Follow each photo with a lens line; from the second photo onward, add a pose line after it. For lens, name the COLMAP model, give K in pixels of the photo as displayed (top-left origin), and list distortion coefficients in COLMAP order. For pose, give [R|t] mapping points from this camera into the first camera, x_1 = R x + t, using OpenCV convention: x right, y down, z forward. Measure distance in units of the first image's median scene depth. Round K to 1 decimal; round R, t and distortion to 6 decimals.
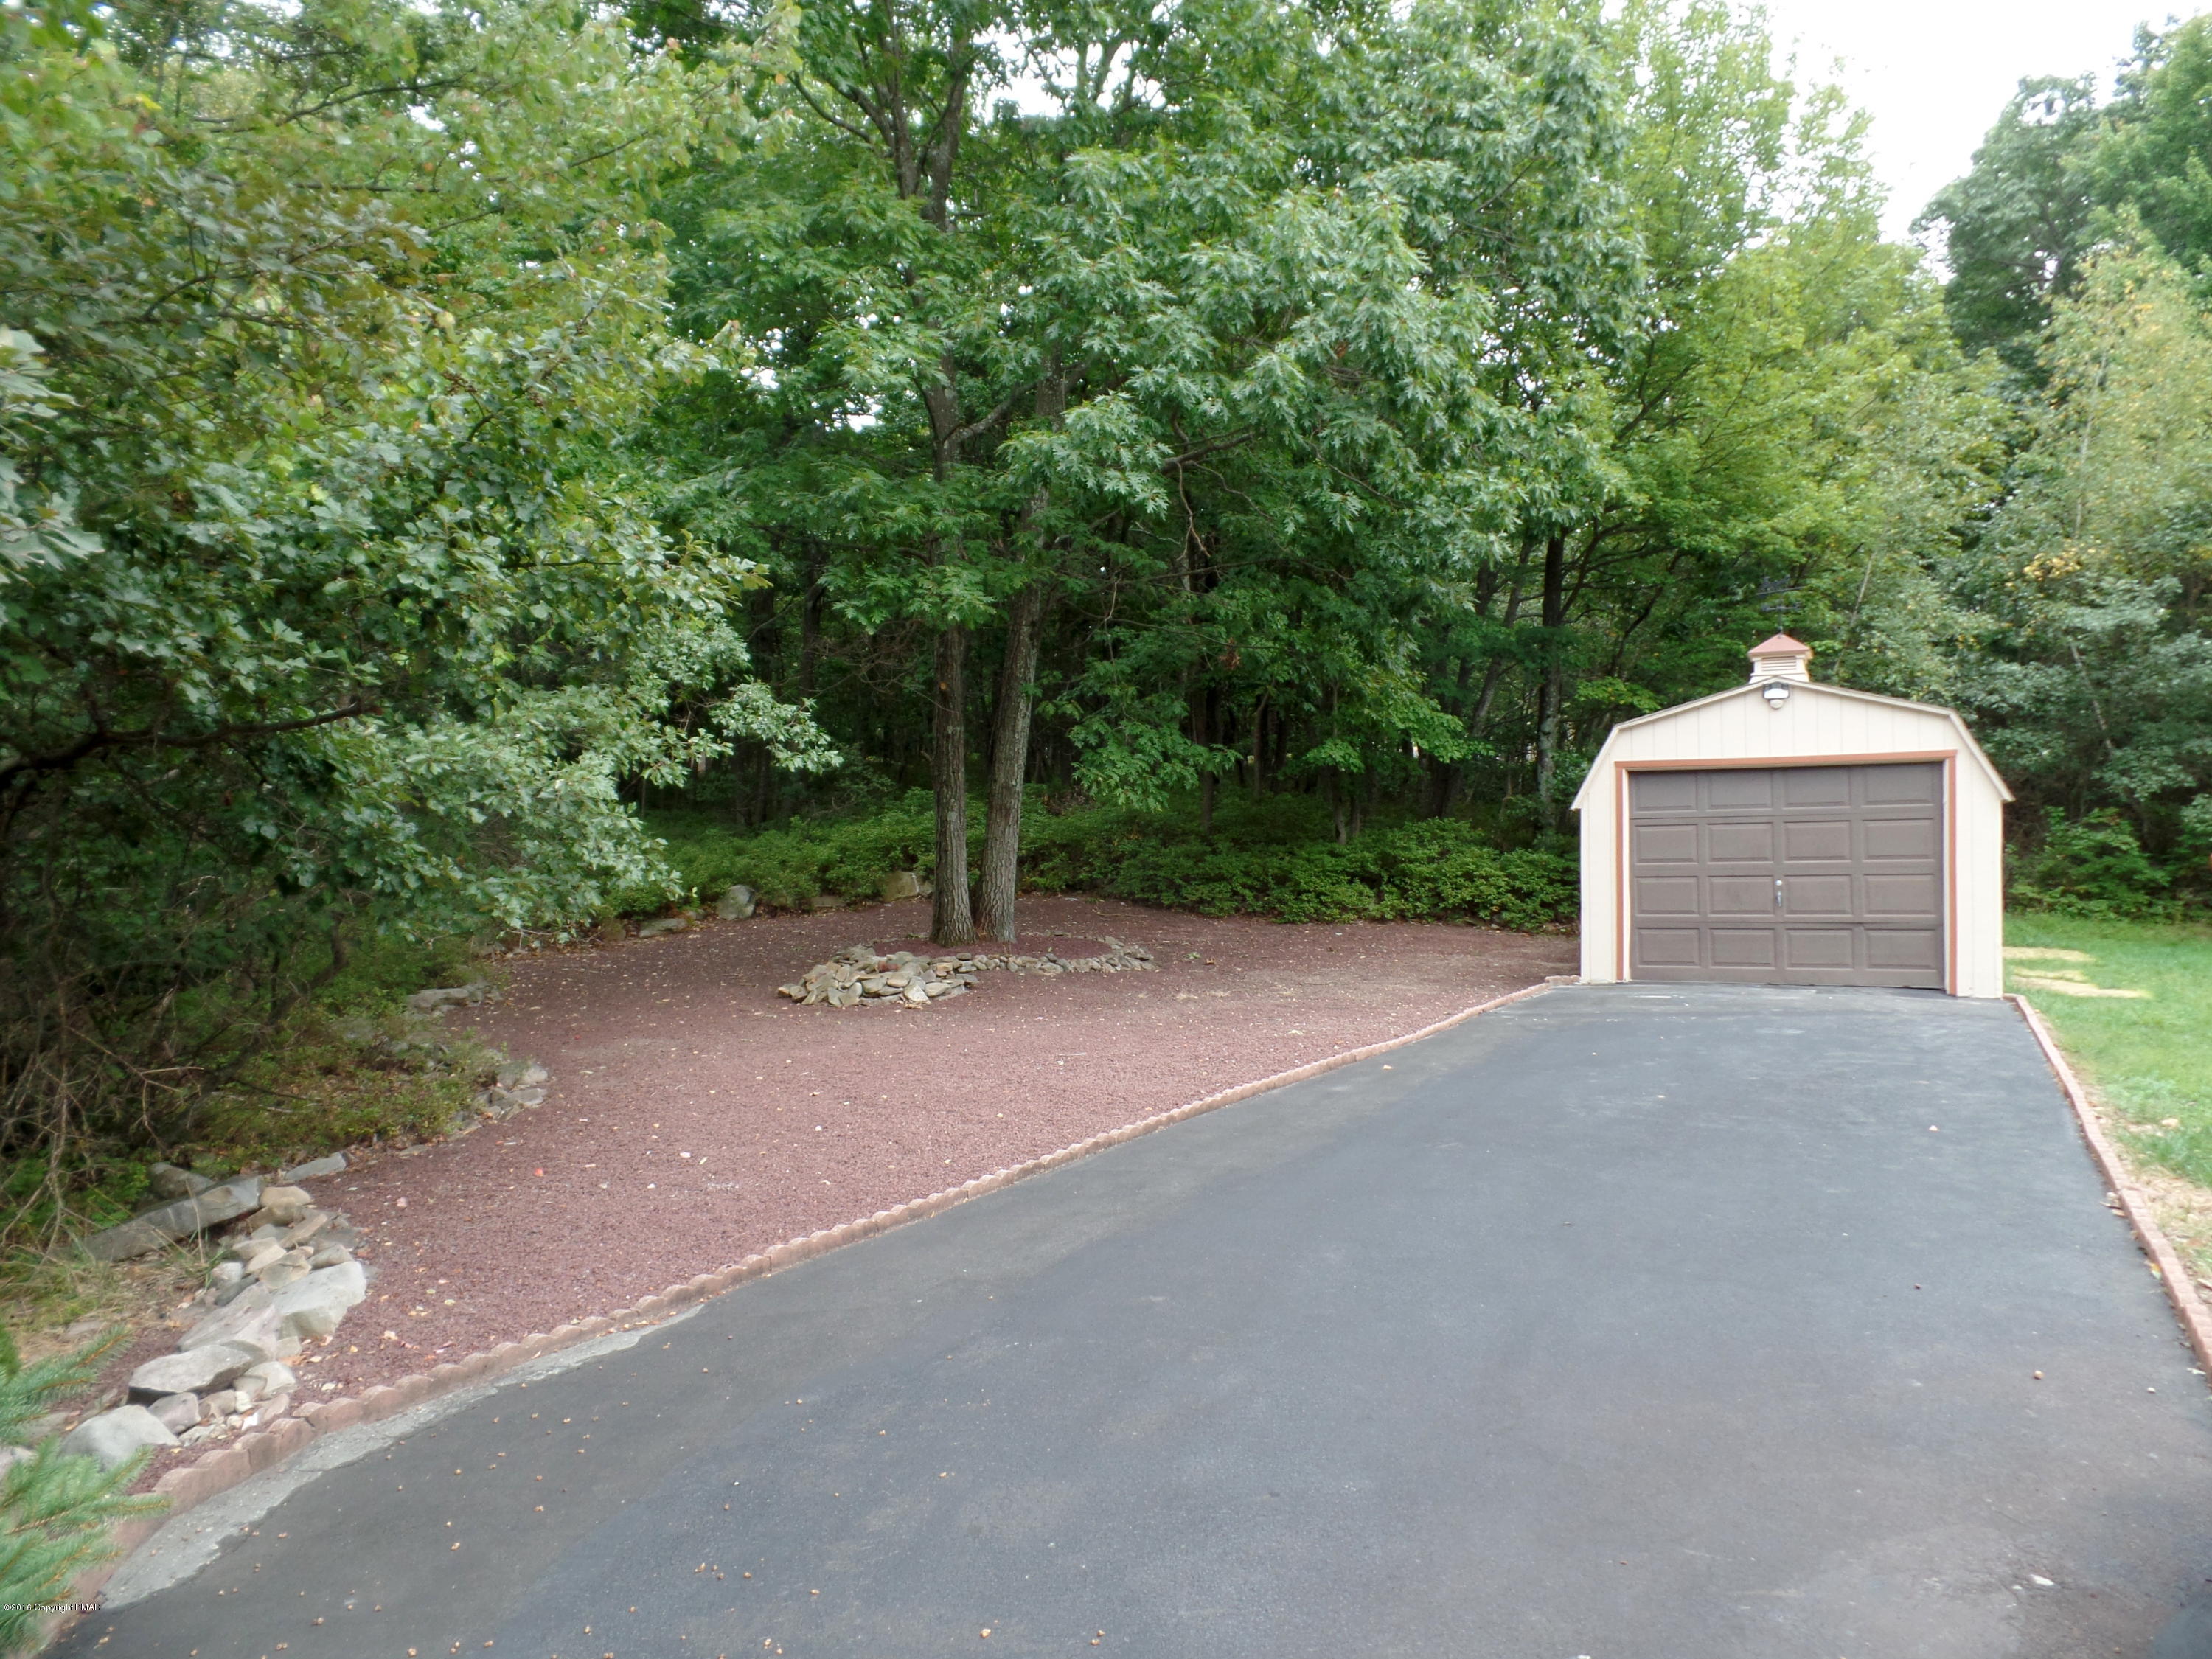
lens RADIAL K [[1517.5, 0, 1112.1], [0, 1517.5, 838.4], [0, 0, 1]] dist [-0.003448, 0.004411]
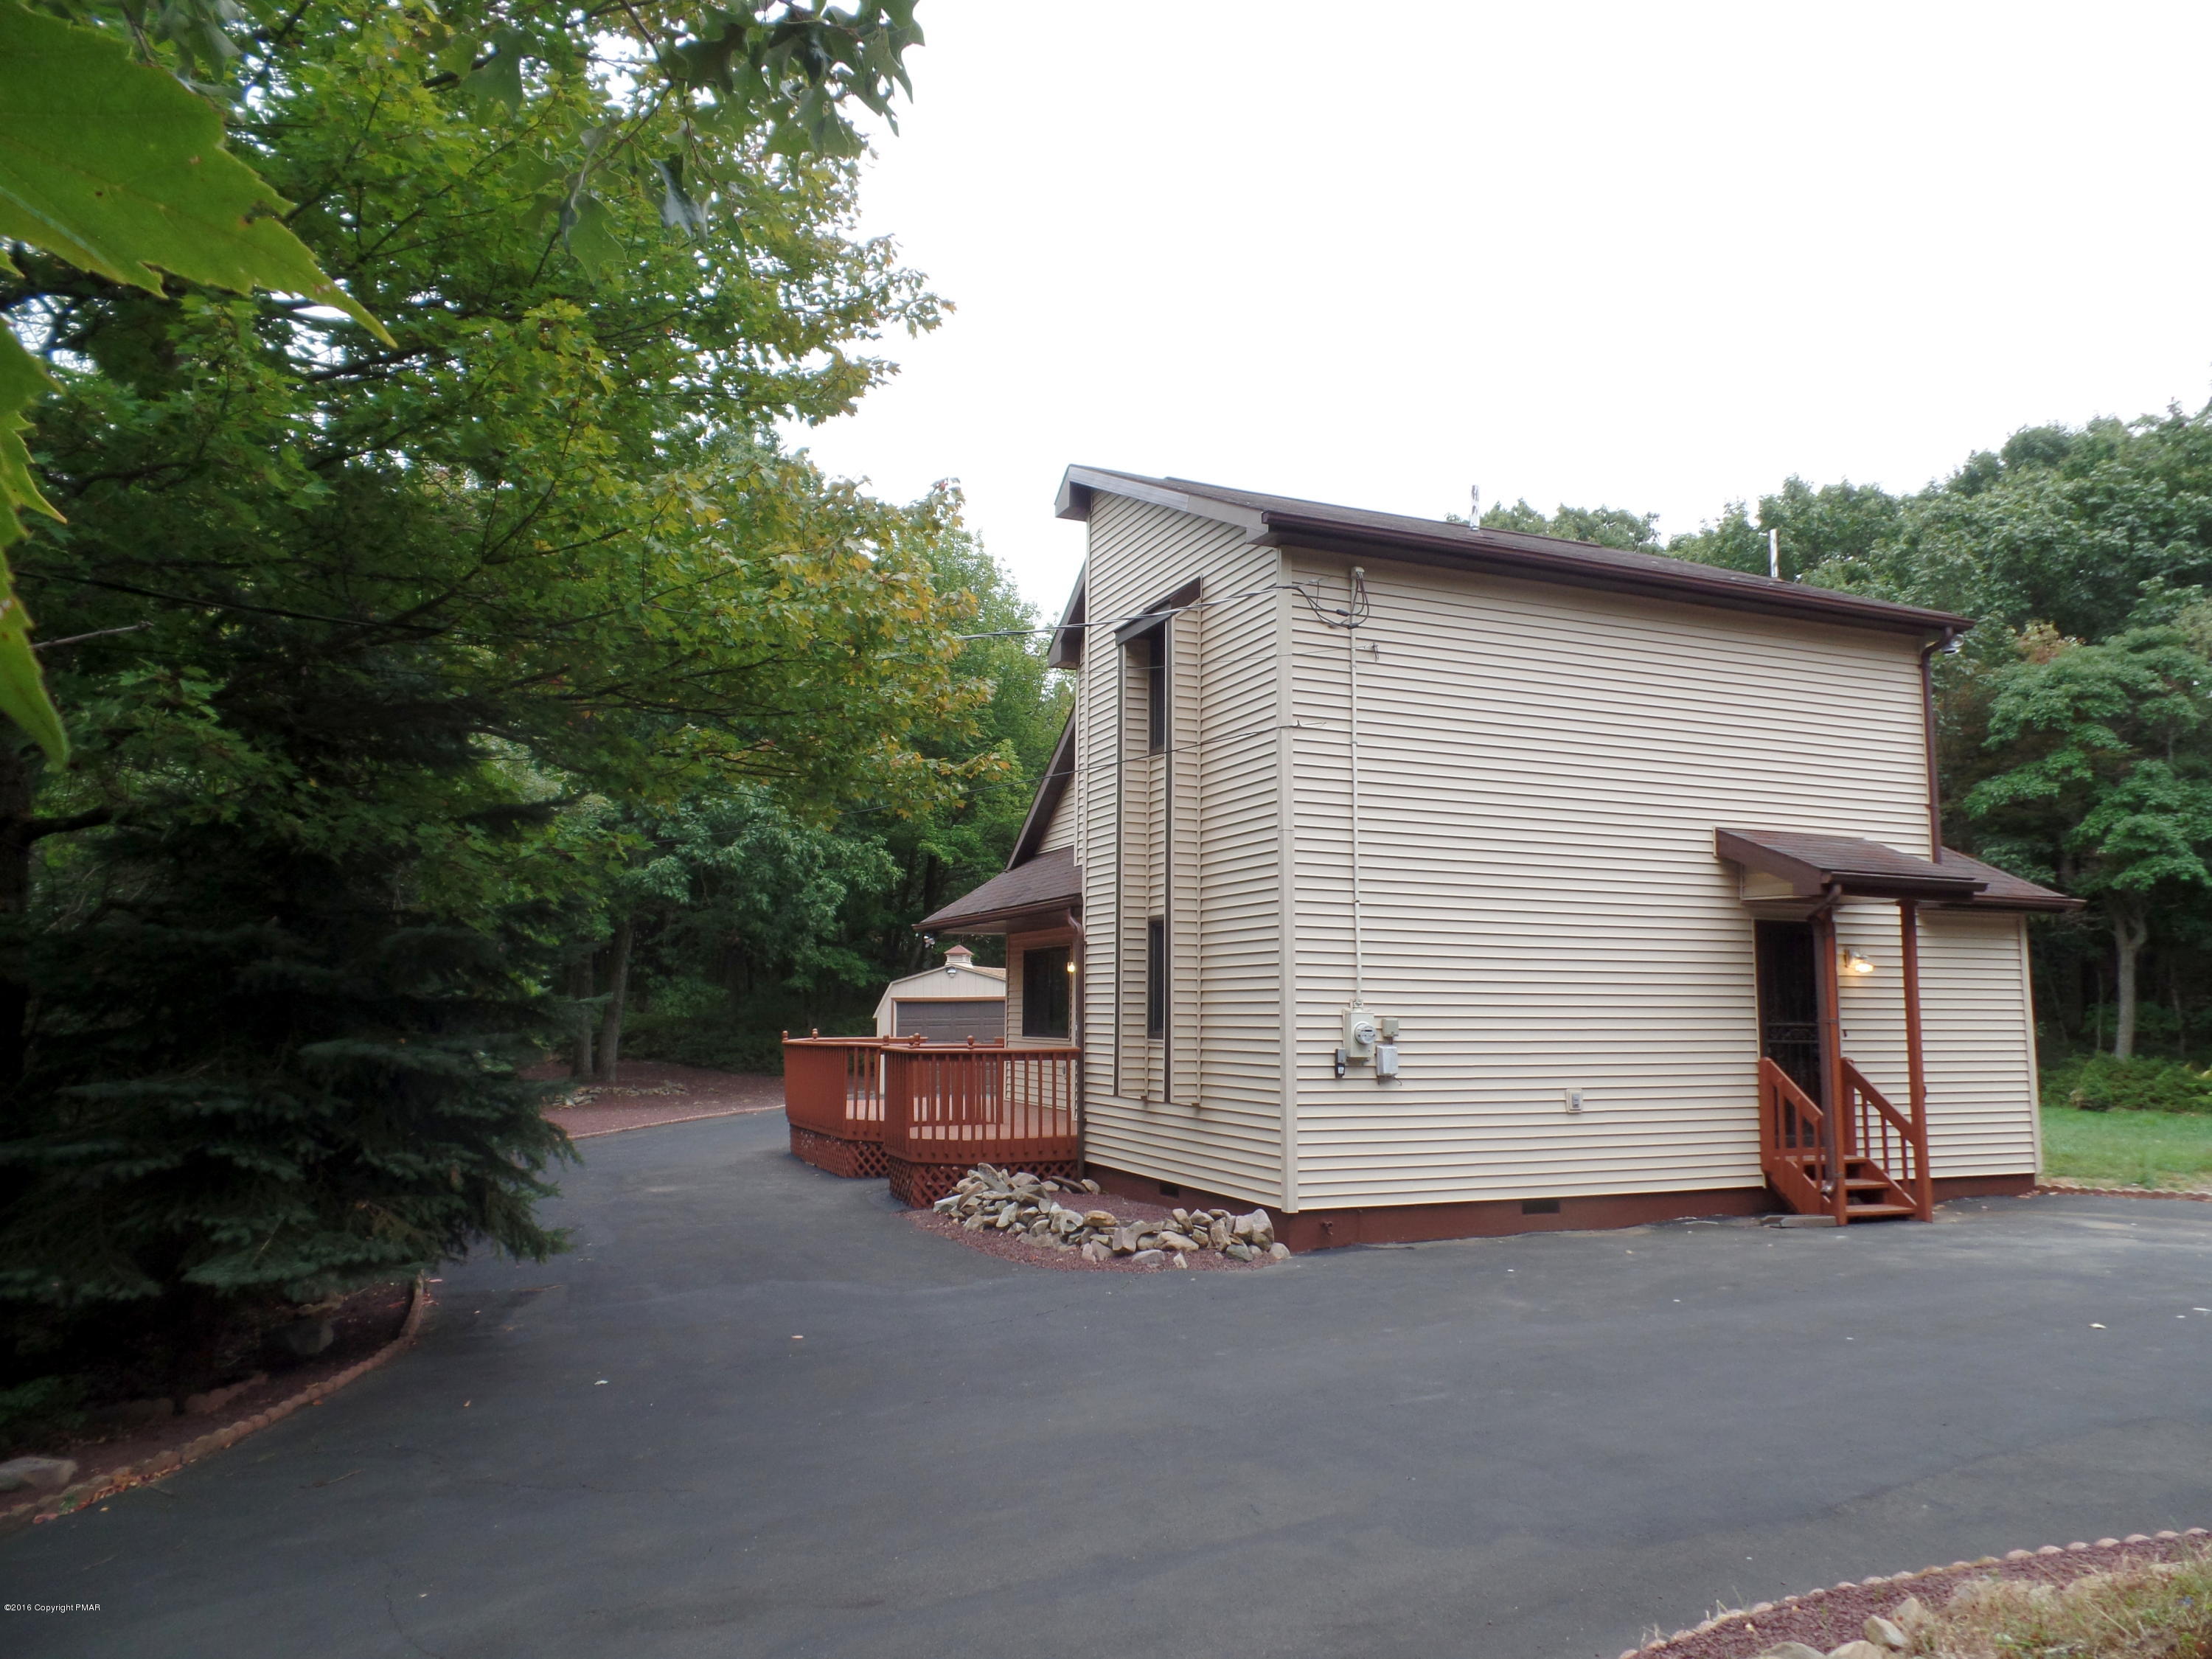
lens RADIAL K [[1517.5, 0, 1112.1], [0, 1517.5, 838.4], [0, 0, 1]] dist [-0.003448, 0.004411]
pose [[0.966695, 0.033110, 0.253780, 0.060241], [-0.003447, 0.993191, -0.116447, -0.023153], [-0.255907, 0.111694, 0.960227, -1.340198]]
